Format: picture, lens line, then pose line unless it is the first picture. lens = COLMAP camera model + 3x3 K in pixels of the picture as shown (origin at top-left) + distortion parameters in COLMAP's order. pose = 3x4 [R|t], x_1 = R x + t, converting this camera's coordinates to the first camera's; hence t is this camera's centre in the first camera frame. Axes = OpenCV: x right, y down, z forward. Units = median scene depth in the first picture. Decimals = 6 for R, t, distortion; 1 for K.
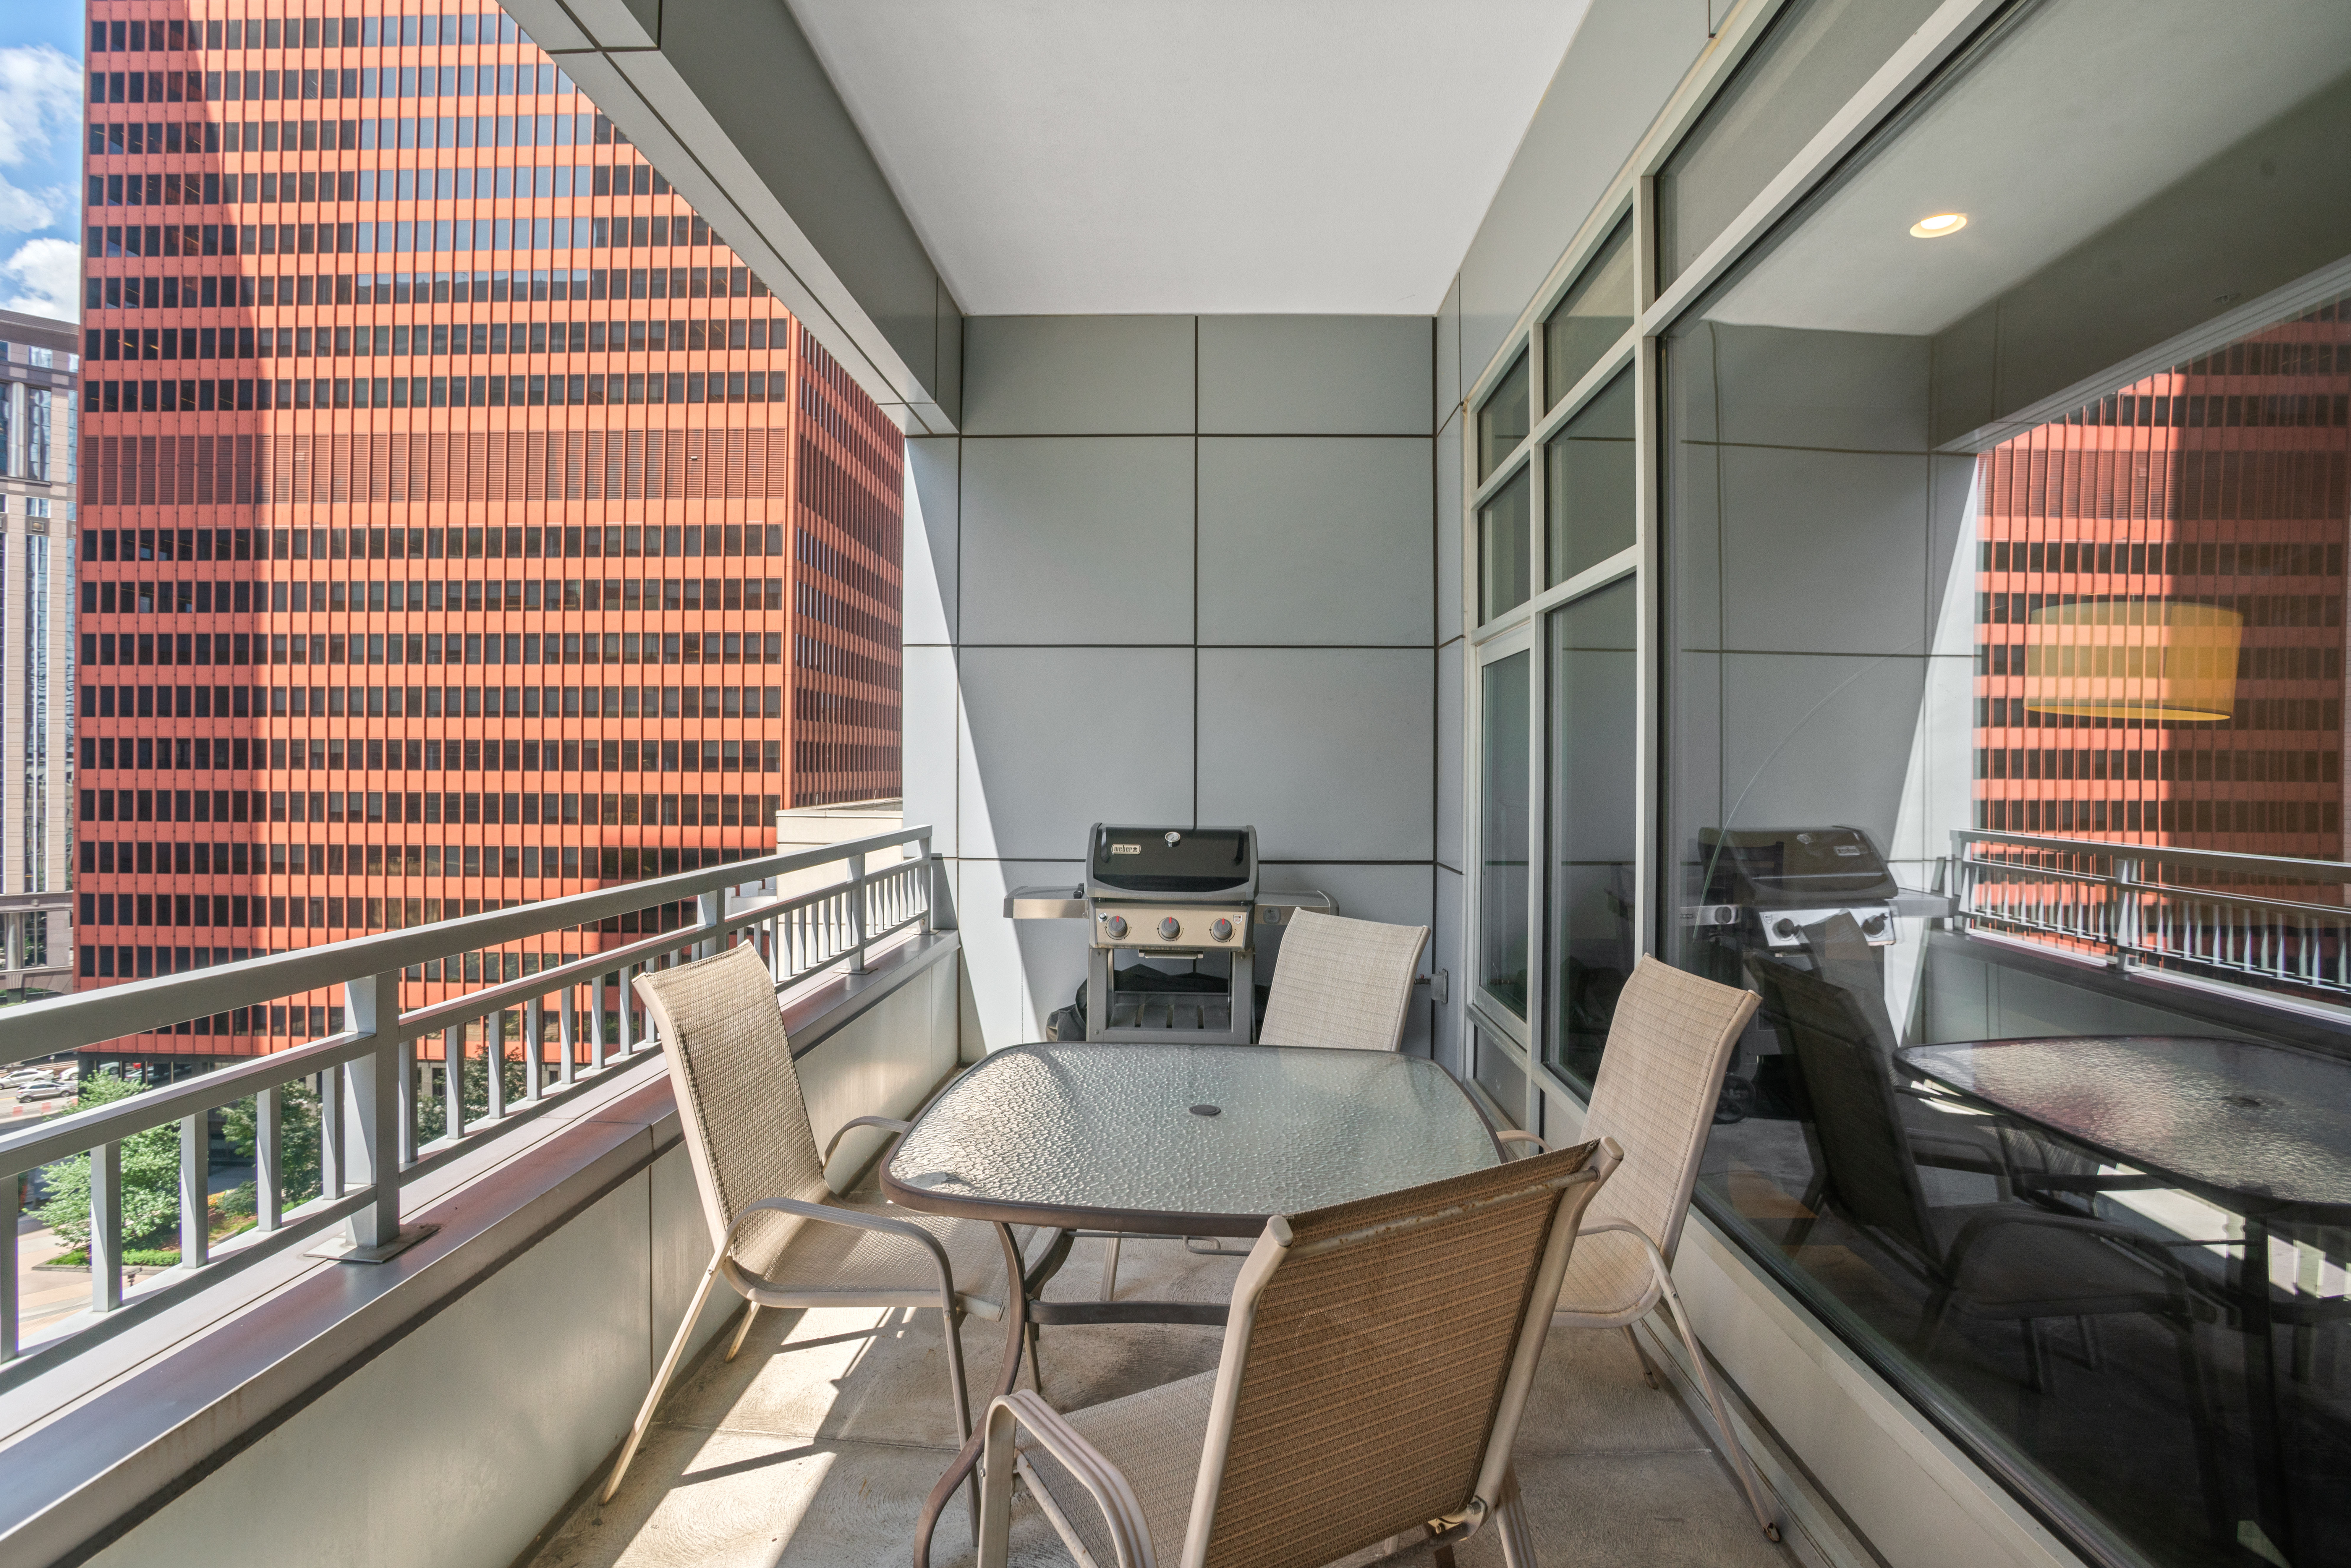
lens RADIAL K [[1180.9, 0, 1153.9], [0, 1180.9, 783.2], [0, 0, 1]] dist [-0.046917, 0.036145]
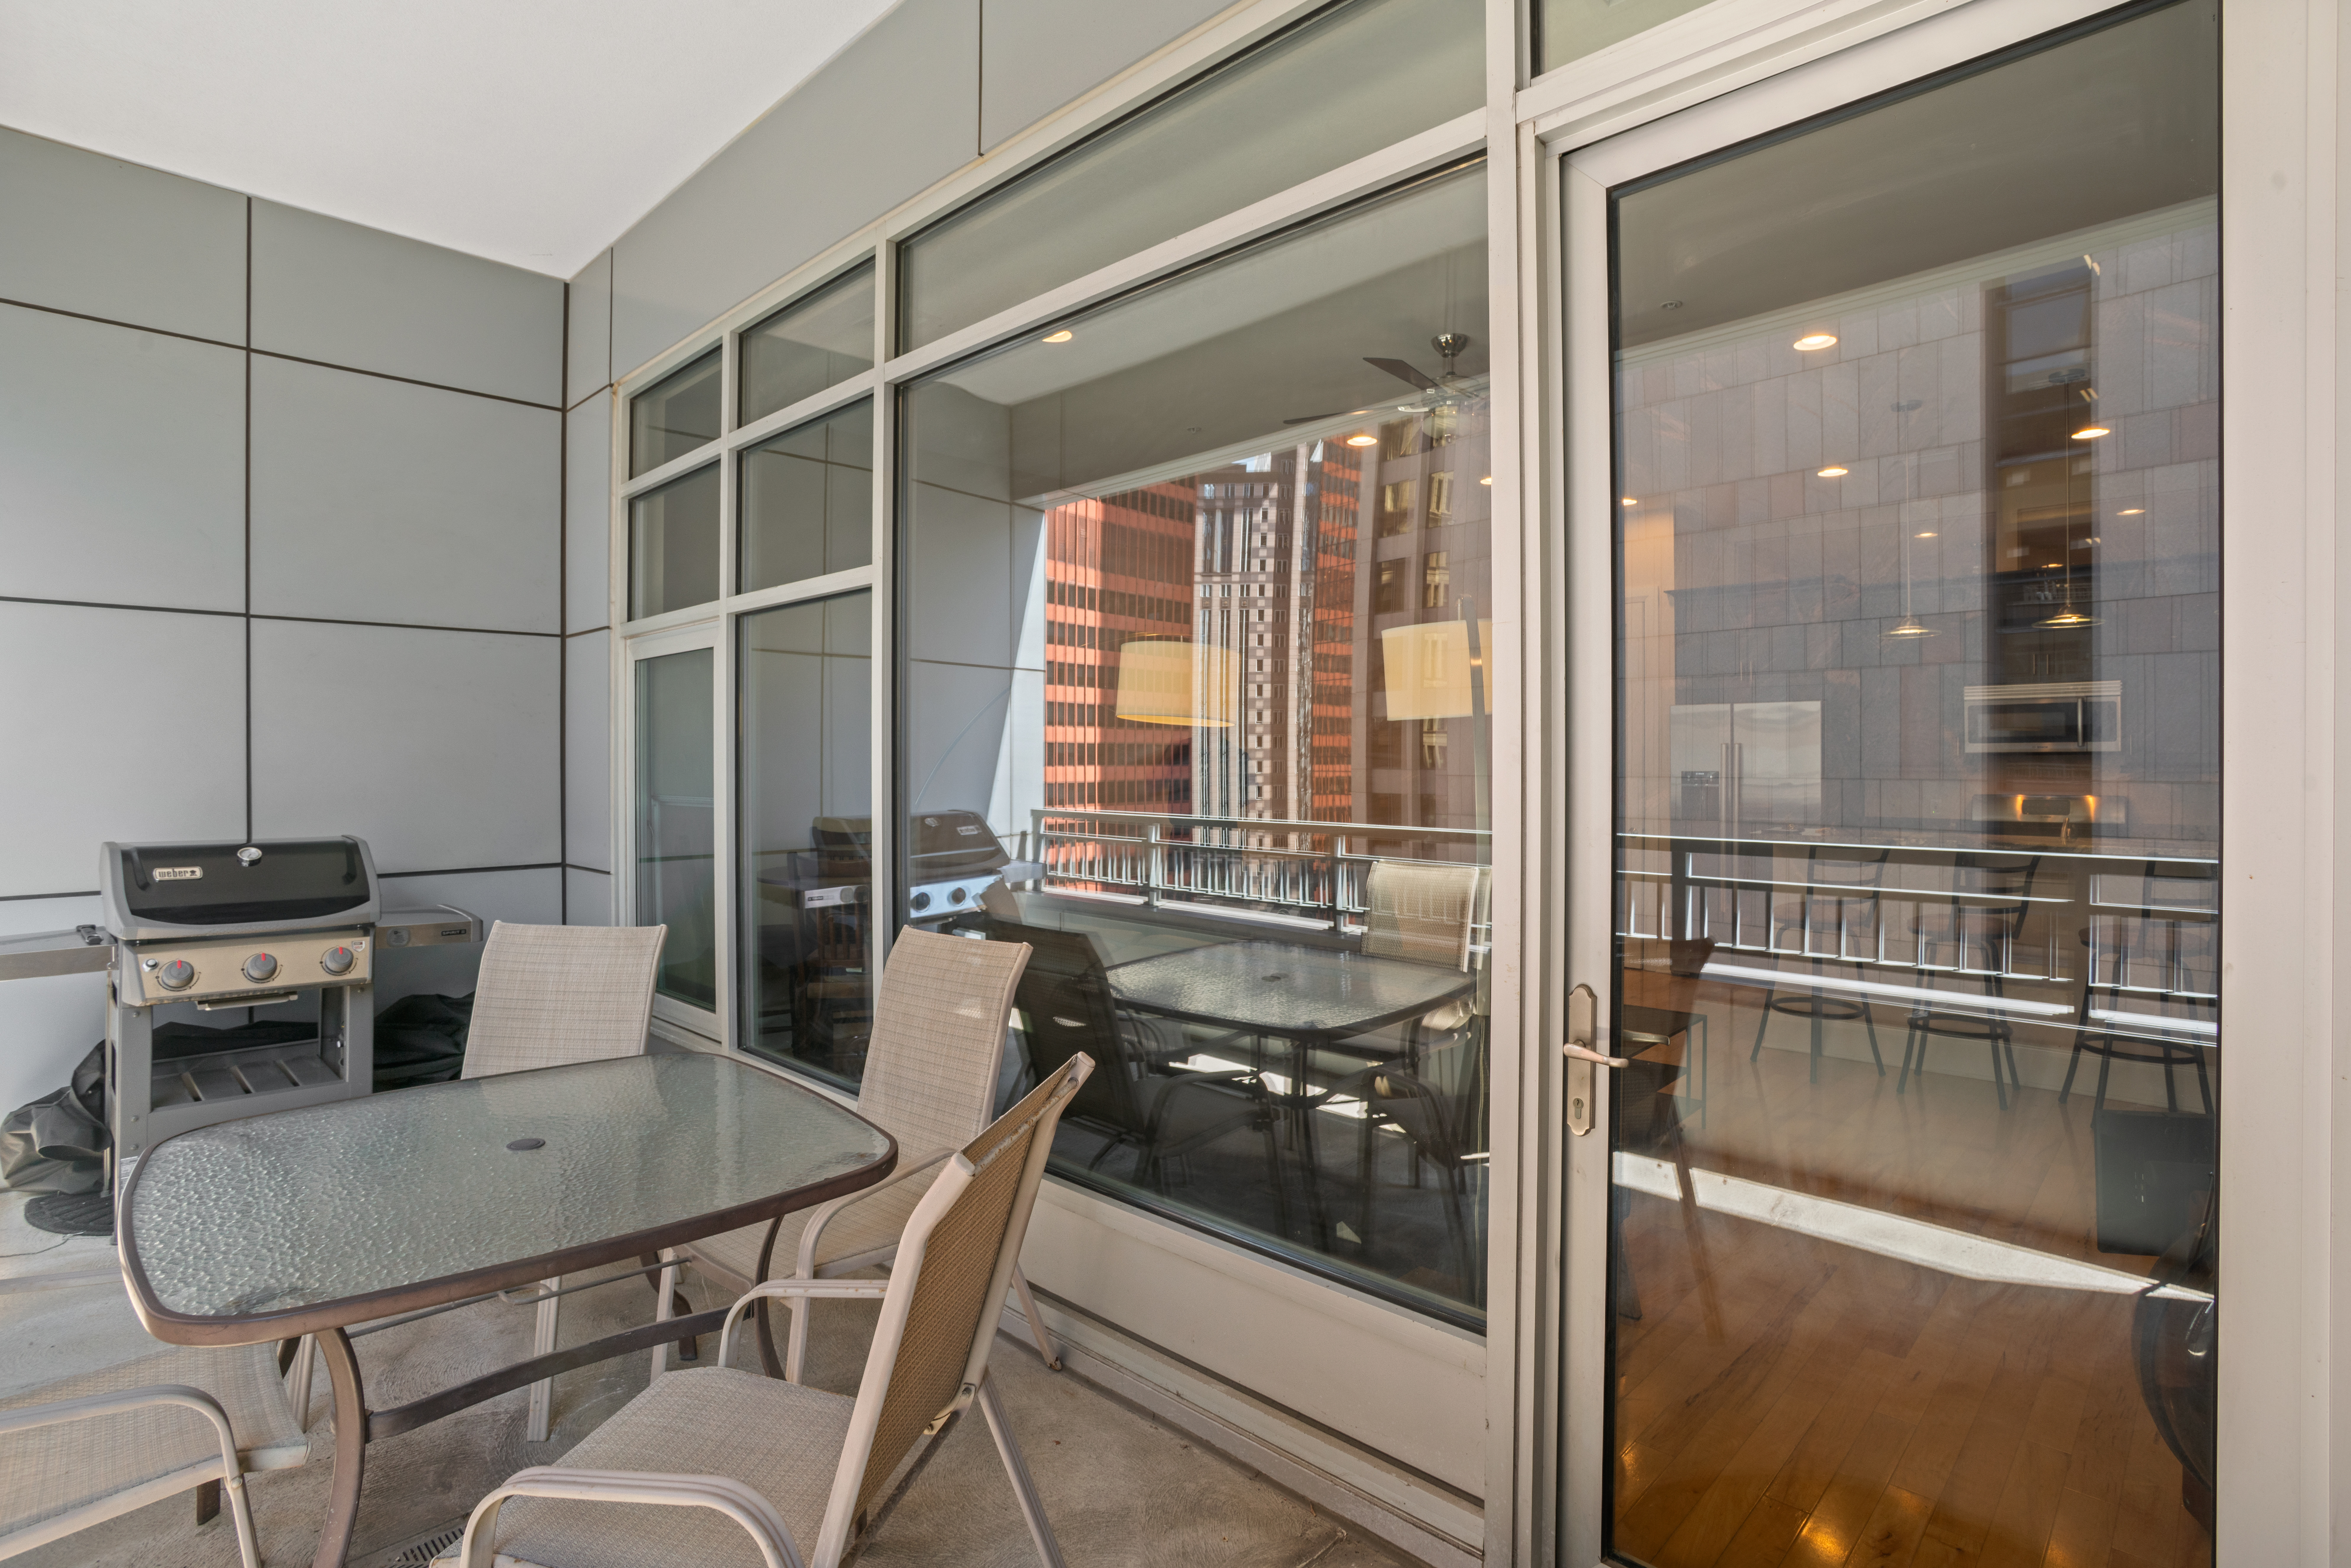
lens RADIAL K [[1180.9, 0, 1153.9], [0, 1180.9, 783.2], [0, 0, 1]] dist [-0.046917, 0.036145]
pose [[0.706203, -0.023122, 0.707631, -0.120375], [0.018481, 0.999728, 0.014222, -0.002788], [-0.707768, 0.003034, 0.706439, 0.008129]]
